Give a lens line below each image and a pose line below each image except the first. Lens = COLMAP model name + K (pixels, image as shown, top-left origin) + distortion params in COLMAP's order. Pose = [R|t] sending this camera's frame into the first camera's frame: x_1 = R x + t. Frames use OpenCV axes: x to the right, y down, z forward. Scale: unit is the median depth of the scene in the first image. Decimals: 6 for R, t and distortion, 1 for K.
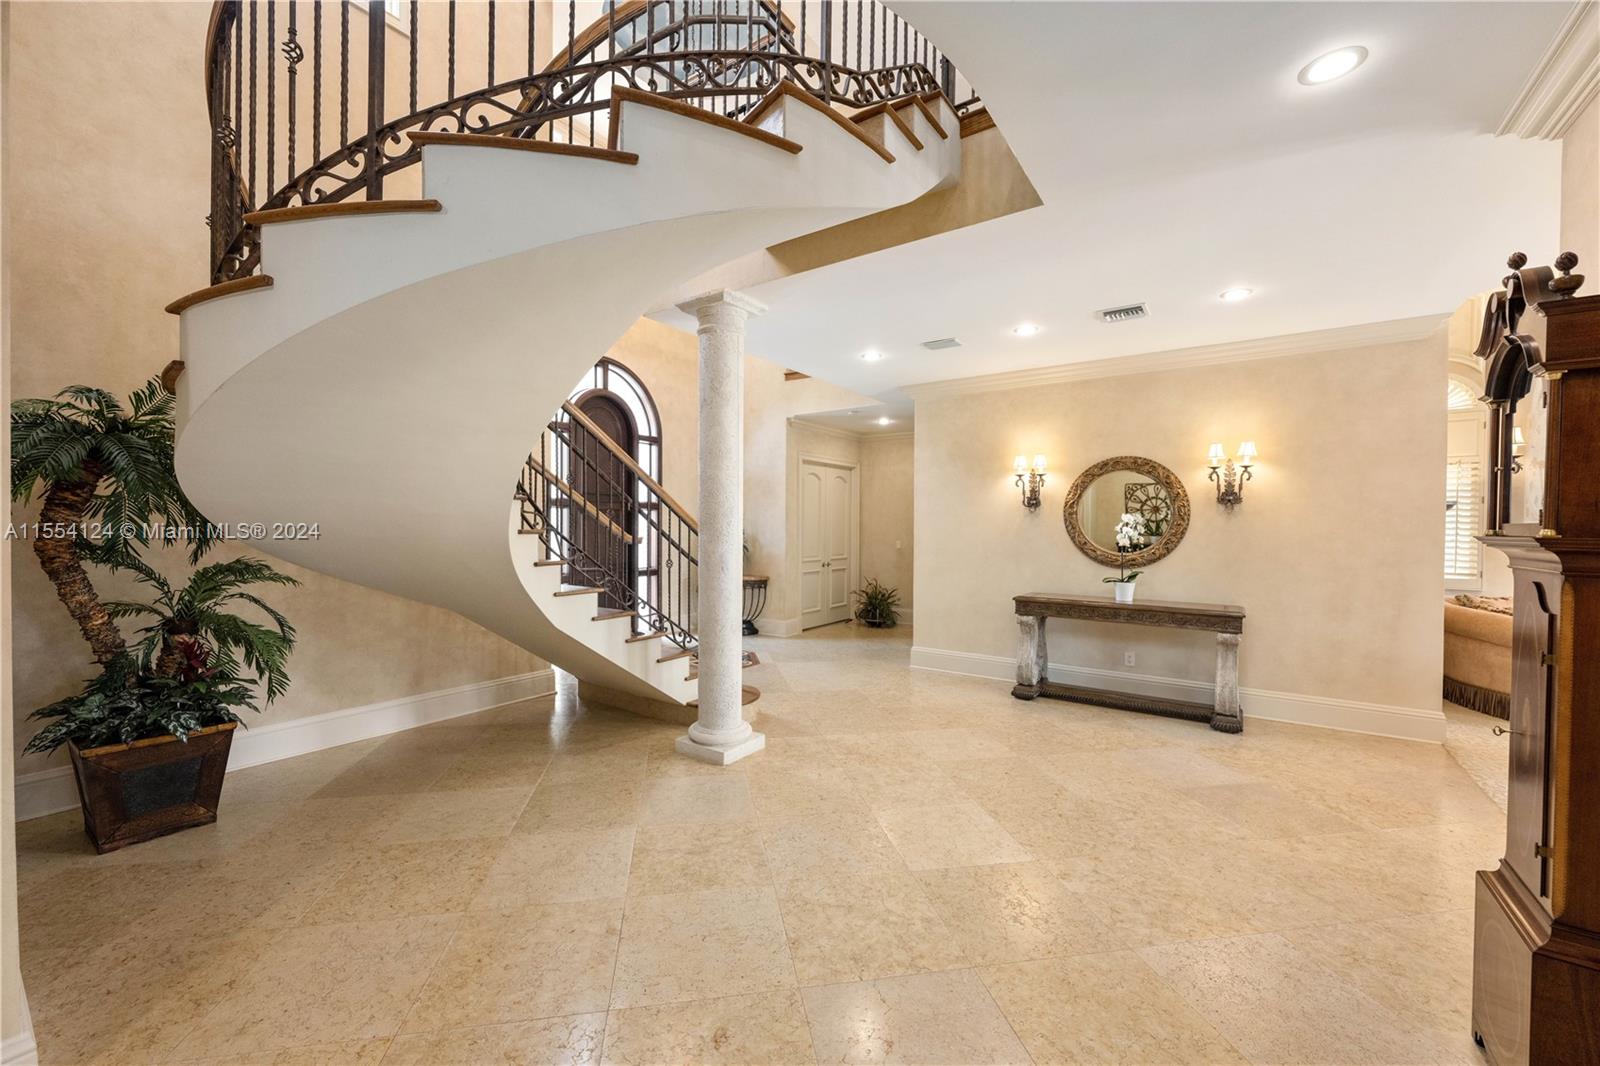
lens RADIAL K [[638.5, 0, 796.0], [0, 638.5, 531.7], [0, 0, 1]] dist [-0.001704, -0.000299]
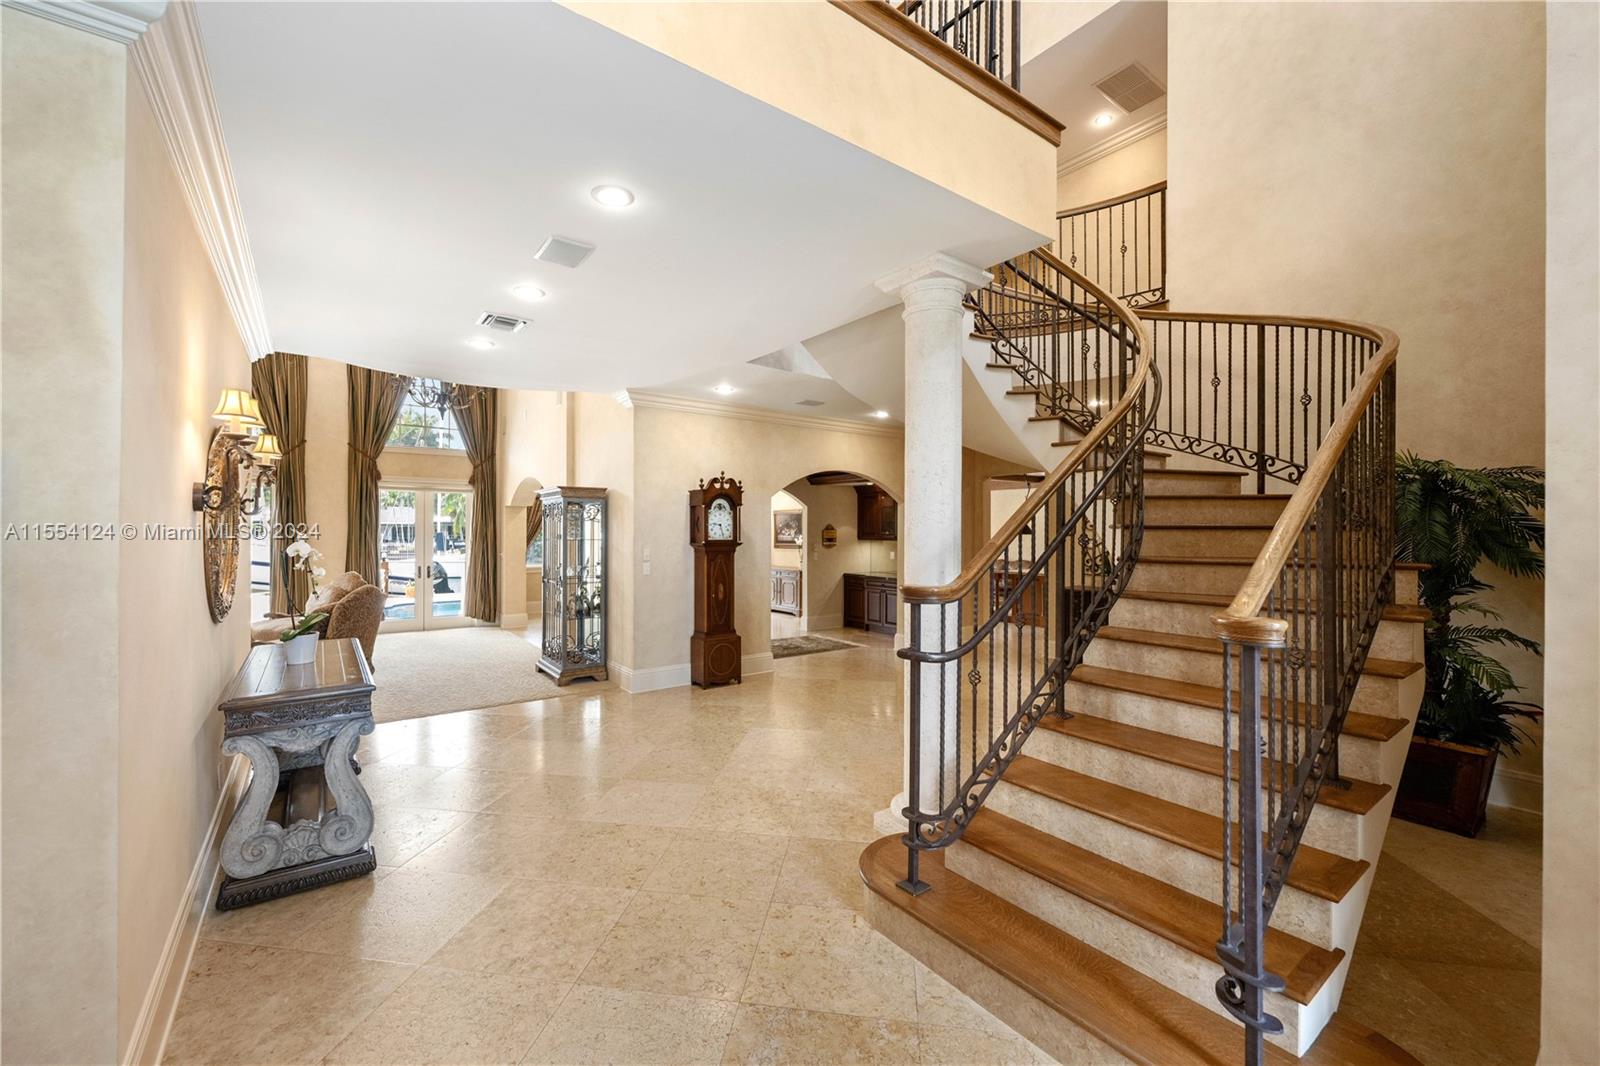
lens RADIAL K [[638.5, 0, 796.0], [0, 638.5, 533.1], [0, 0, 1]] dist [-0.001704, -0.000299]
pose [[-0.952151, -0.011786, 0.305400, -0.216267], [-0.008194, 0.999881, 0.013042, -0.046500], [-0.305518, 0.009916, -0.952135, 1.974443]]
